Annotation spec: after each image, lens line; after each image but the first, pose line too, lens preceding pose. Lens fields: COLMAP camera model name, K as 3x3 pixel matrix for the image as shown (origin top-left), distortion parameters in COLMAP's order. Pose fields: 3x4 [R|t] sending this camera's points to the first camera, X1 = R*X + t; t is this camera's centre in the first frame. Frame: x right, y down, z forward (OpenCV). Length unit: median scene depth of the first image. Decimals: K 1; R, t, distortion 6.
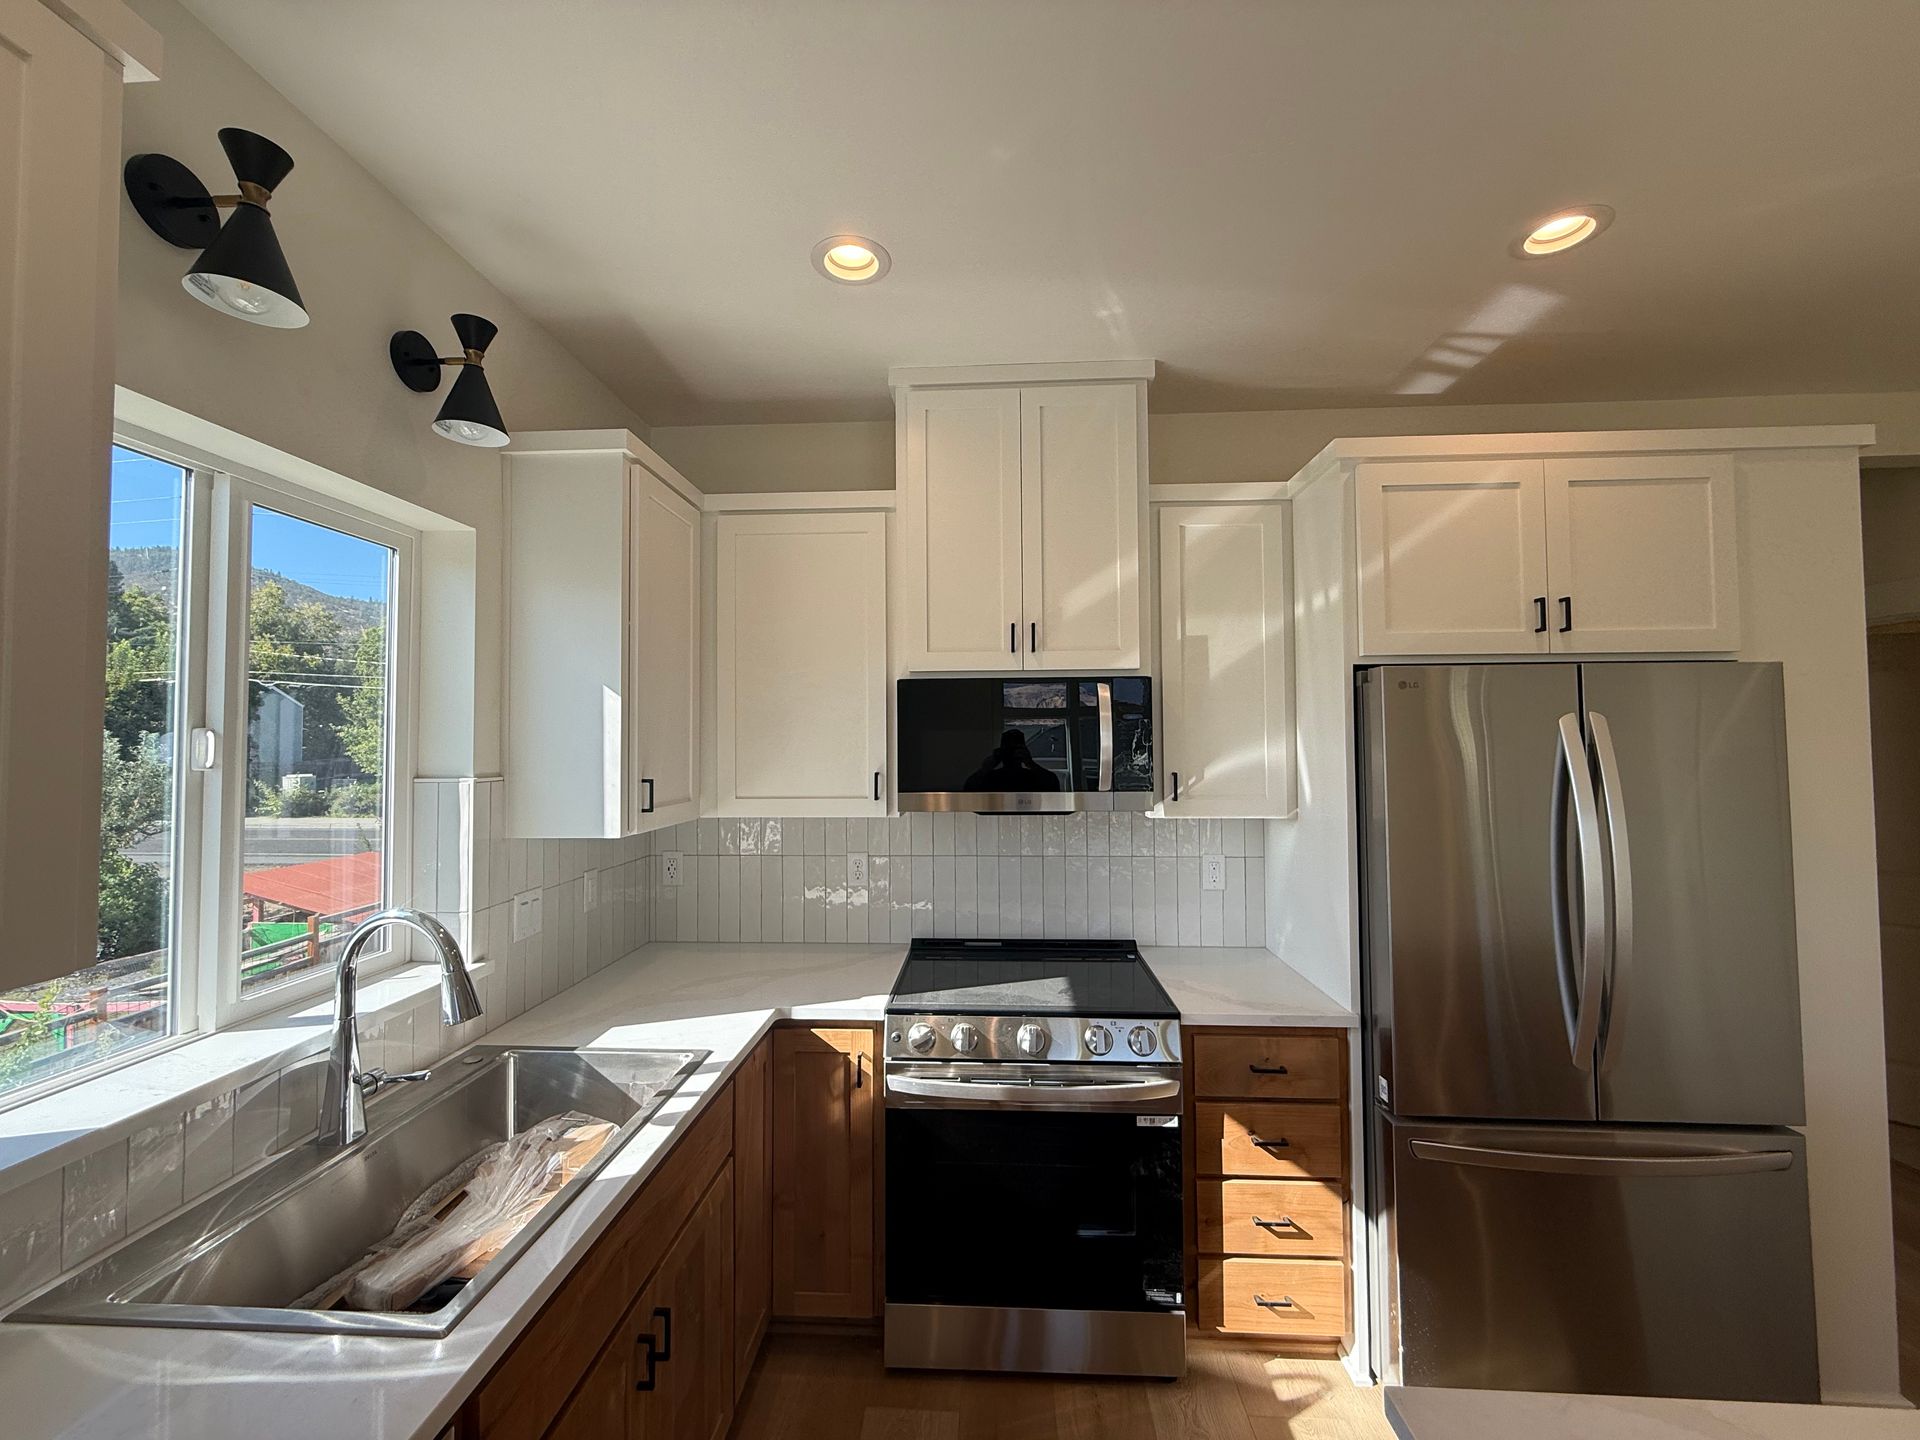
lens RADIAL K [[764.7, 0, 956.0], [0, 764.7, 719.3], [0, 0, 1]] dist [0.000926, -0.000190]
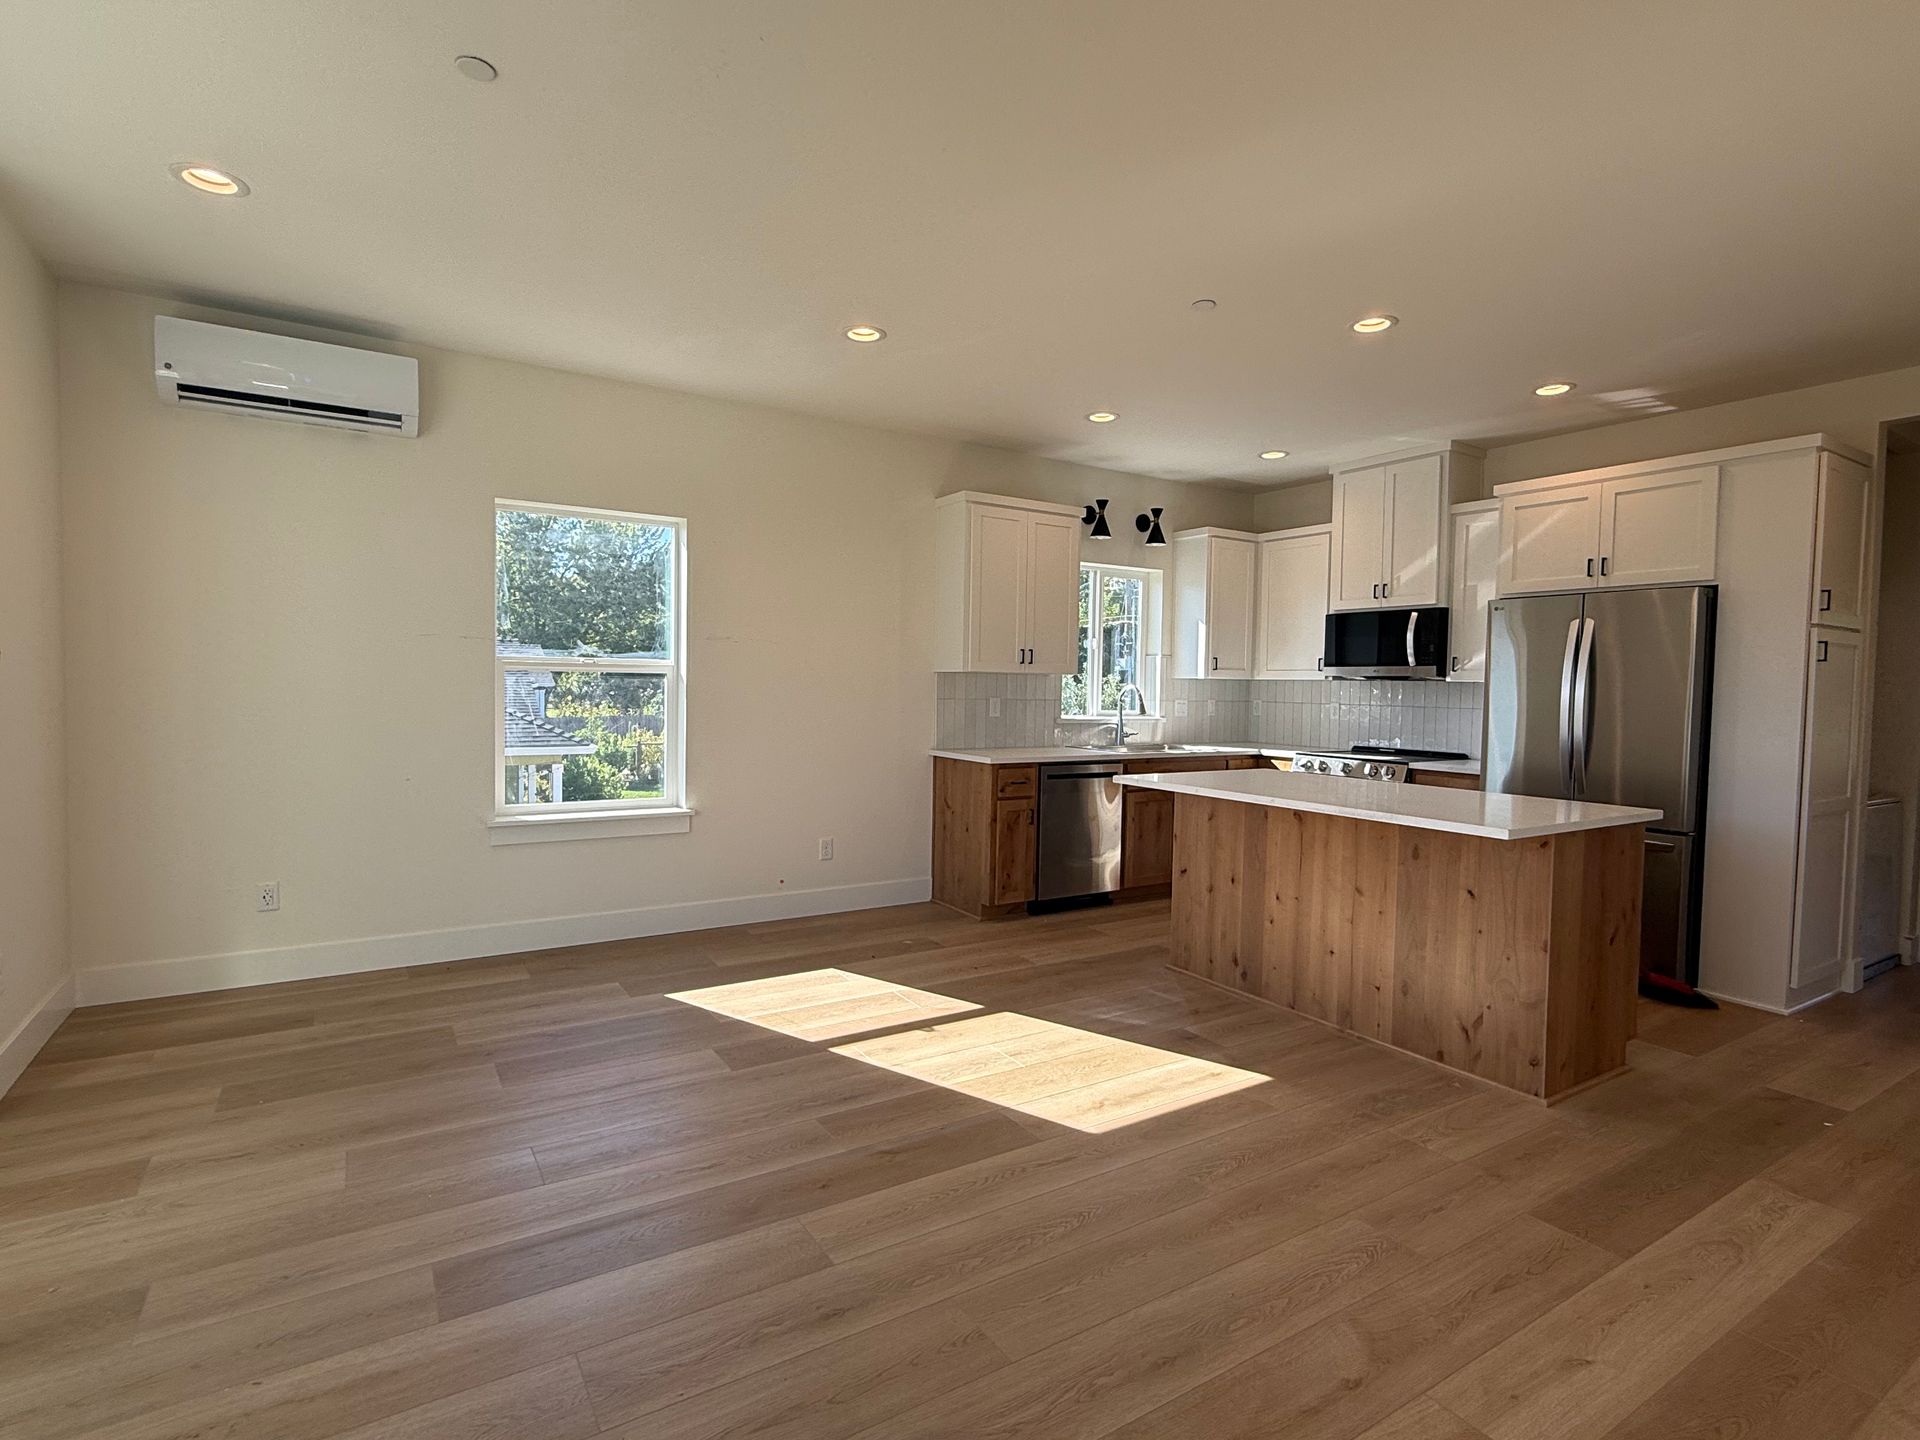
lens RADIAL K [[951.1, 0, 957.5], [0, 951.1, 720.1], [0, 0, 1]] dist [-0.001477, 0.000330]
pose [[0.582993, 0.047852, -0.811067, 1.745377], [0.004504, 0.998058, 0.062122, 0.085253], [0.812465, -0.039870, 0.581646, -1.636952]]
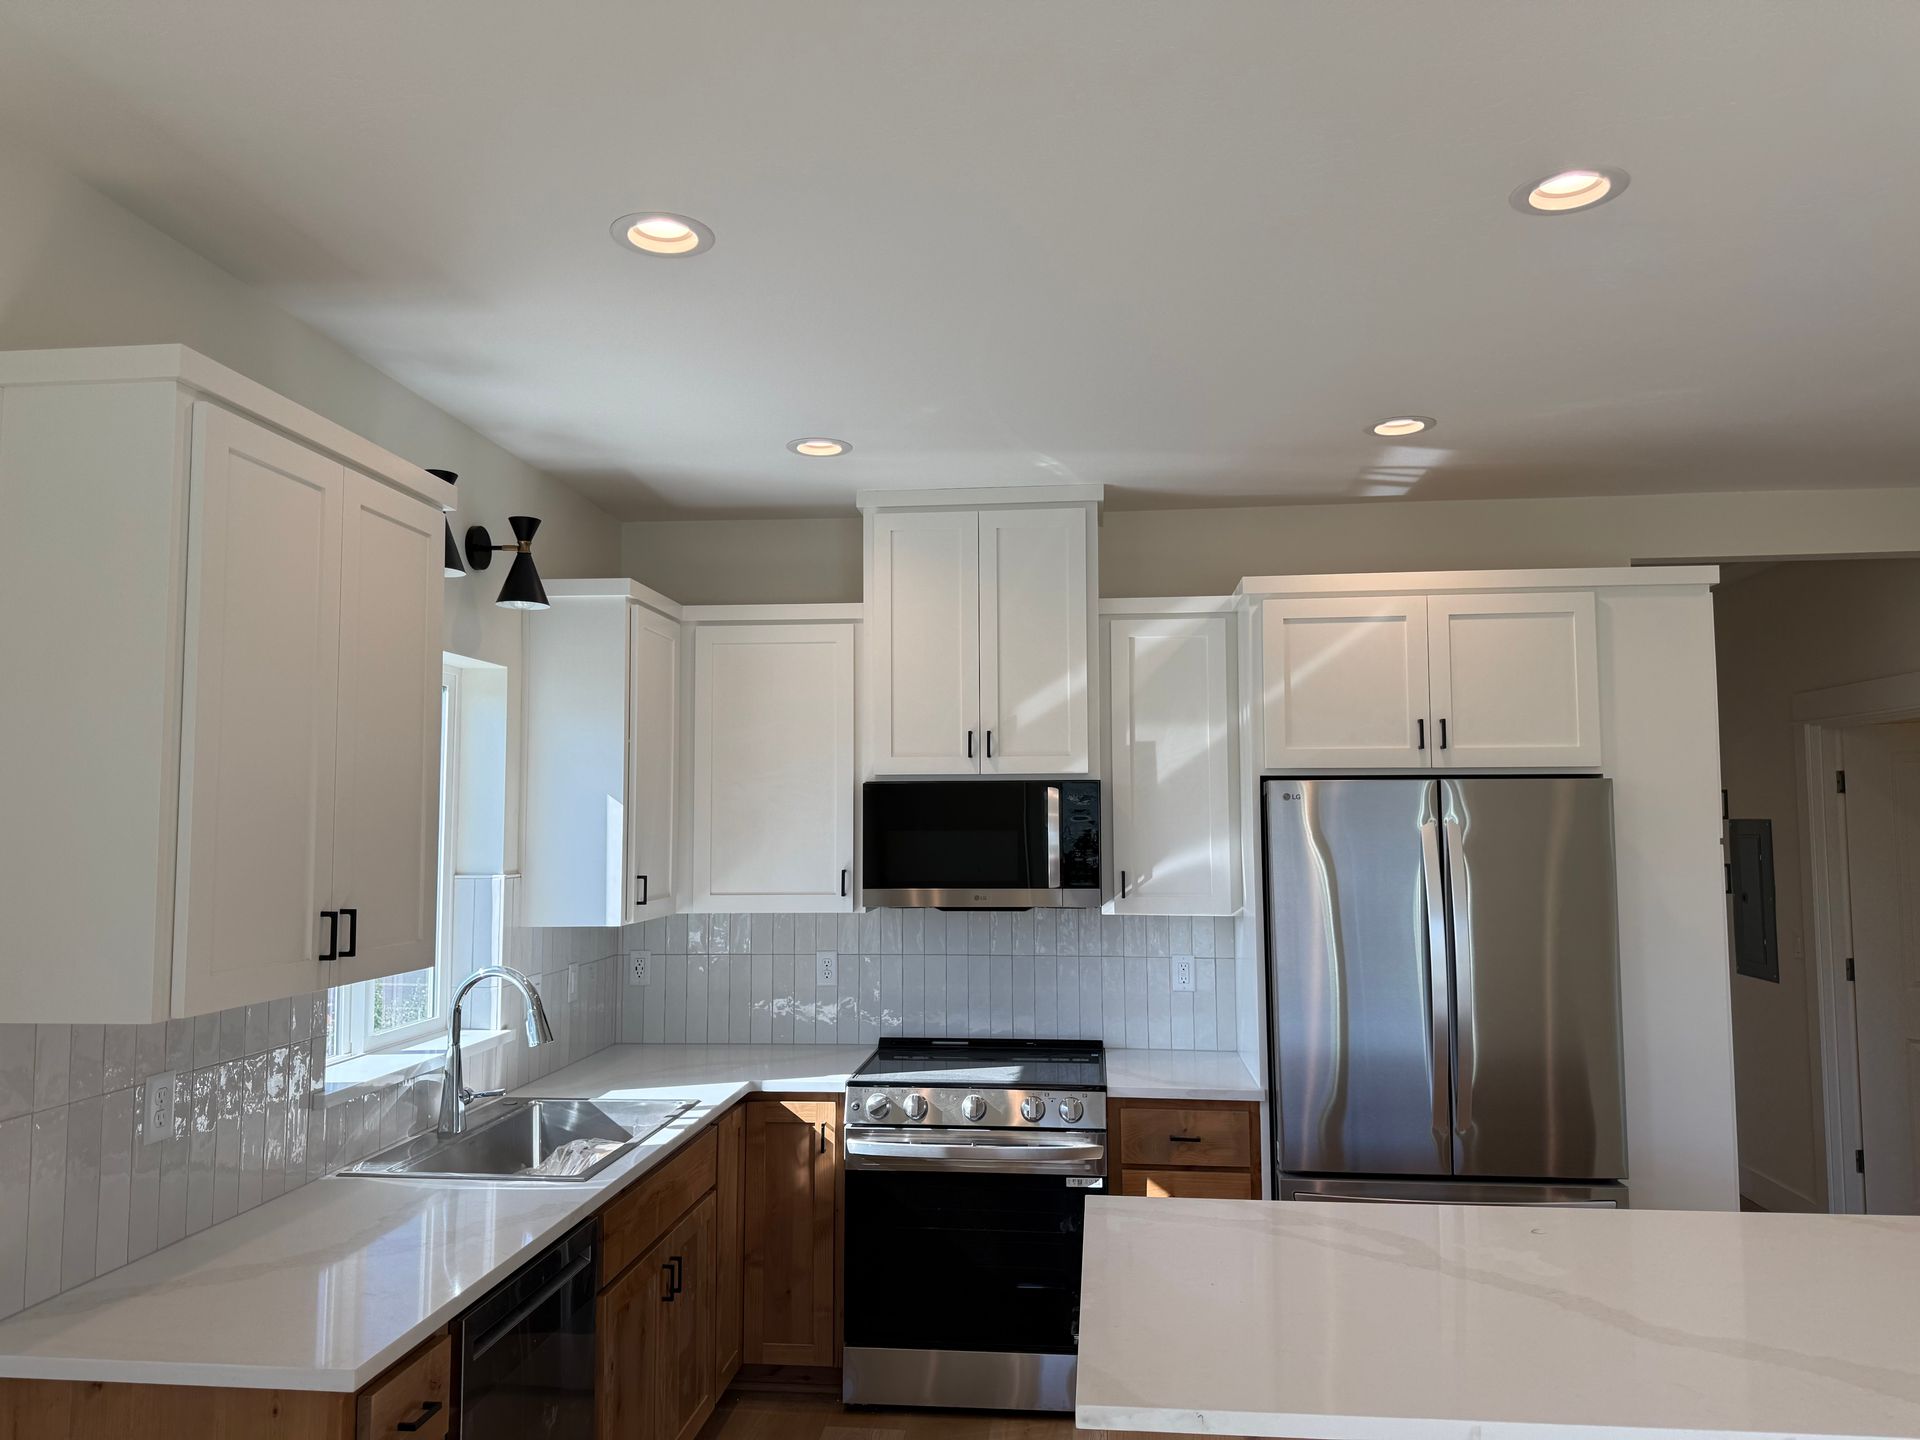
lens RADIAL K [[1345.8, 0, 956.0], [0, 1345.8, 716.9], [0, 0, 1]] dist [0.072861, -0.038917]
pose [[0.998911, -0.001453, -0.046632, 0.165102], [-0.000700, 0.998935, -0.046127, -0.067020], [0.046650, 0.046110, 0.997847, -1.020708]]
